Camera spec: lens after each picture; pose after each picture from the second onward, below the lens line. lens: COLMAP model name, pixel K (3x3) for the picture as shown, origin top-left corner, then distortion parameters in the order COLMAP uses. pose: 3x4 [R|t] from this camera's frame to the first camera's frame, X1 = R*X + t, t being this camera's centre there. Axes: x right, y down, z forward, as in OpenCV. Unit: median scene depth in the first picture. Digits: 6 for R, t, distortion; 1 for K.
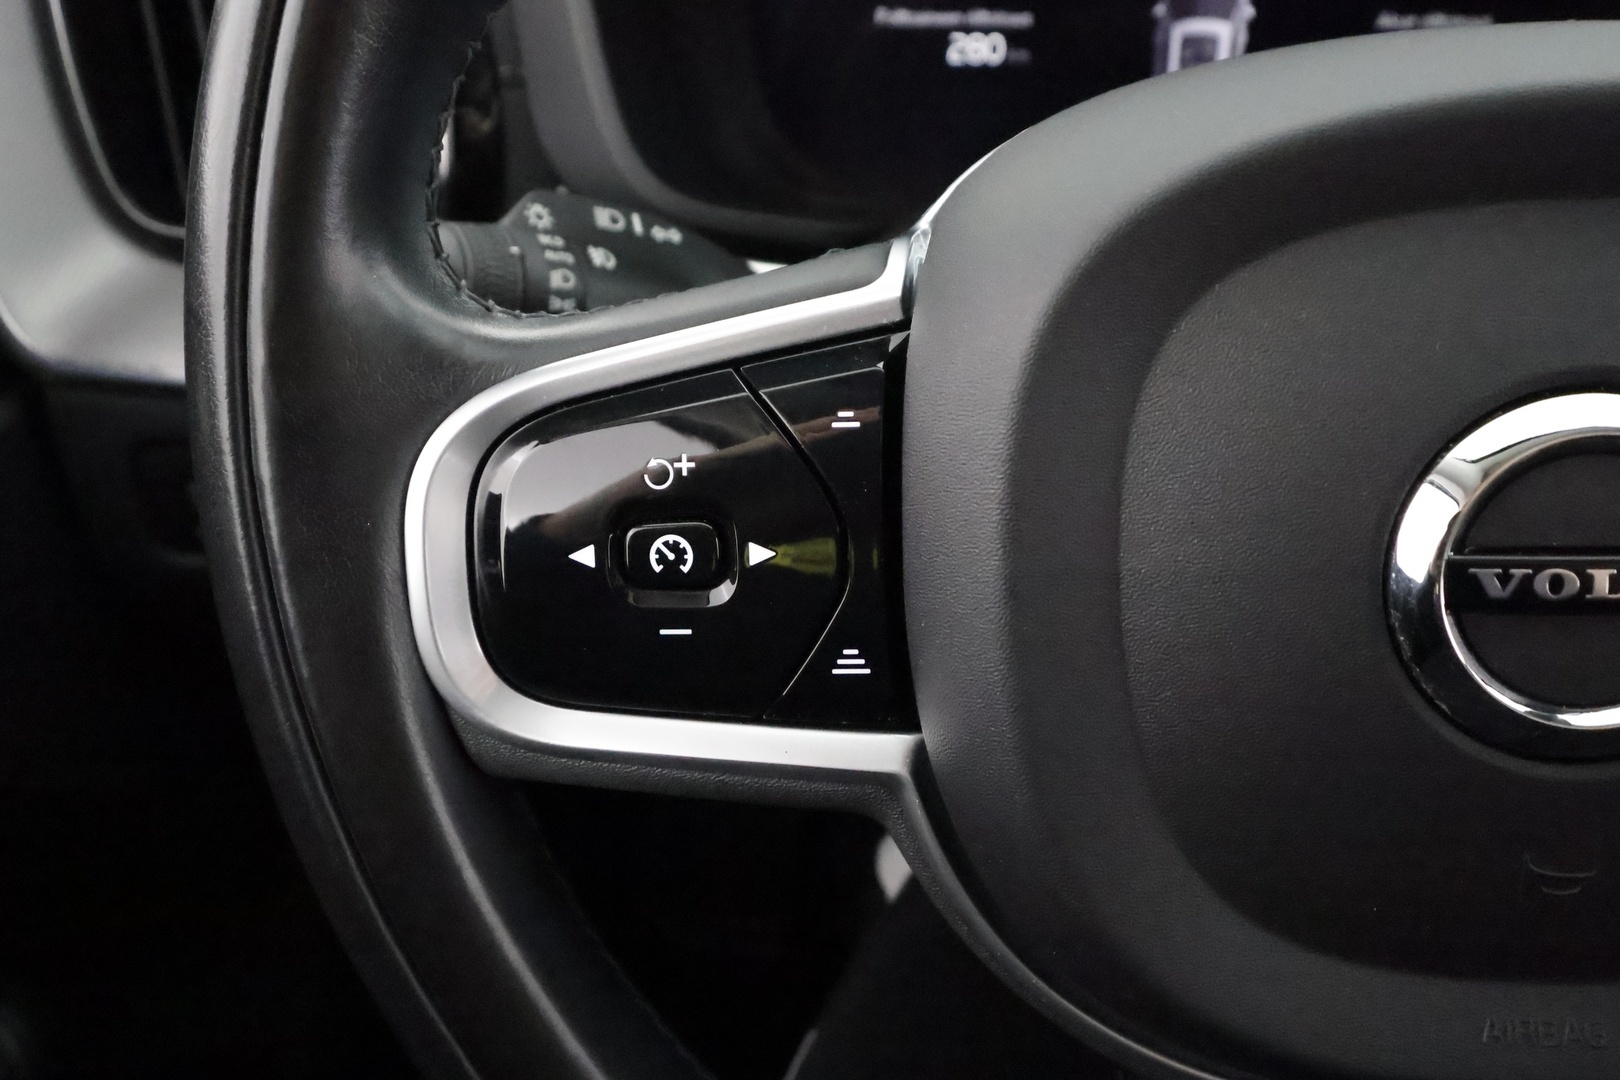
lens RADIAL K [[1299.1, 0, 809.3], [0, 1299.1, 532.4], [0, 0, 1]] dist [-0.024119, -0.001452]
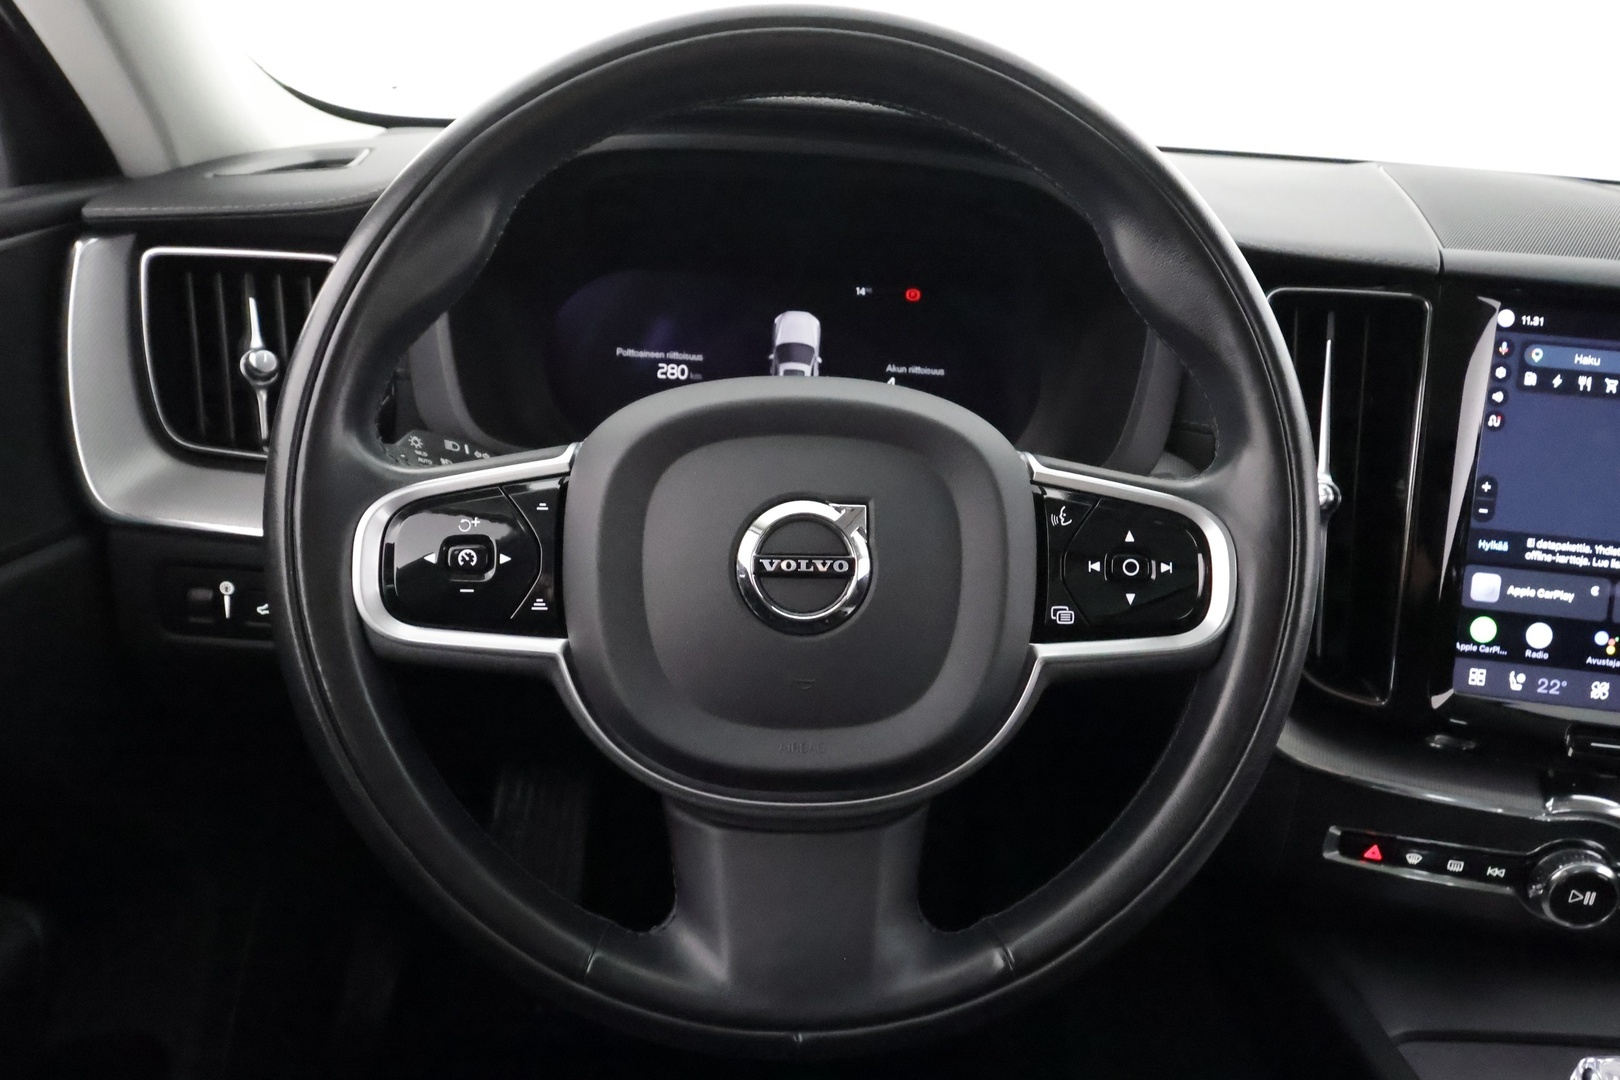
lens RADIAL K [[1151.9, 0, 810.0], [0, 1151.9, 540.0], [0, 0, 1]] dist [0.007134, 0.001568]
pose [[0.988477, 0.031453, 0.148069, 0.207333], [-0.000471, 0.978809, -0.204775, 0.415426], [-0.151372, 0.202346, 0.967545, -1.211122]]
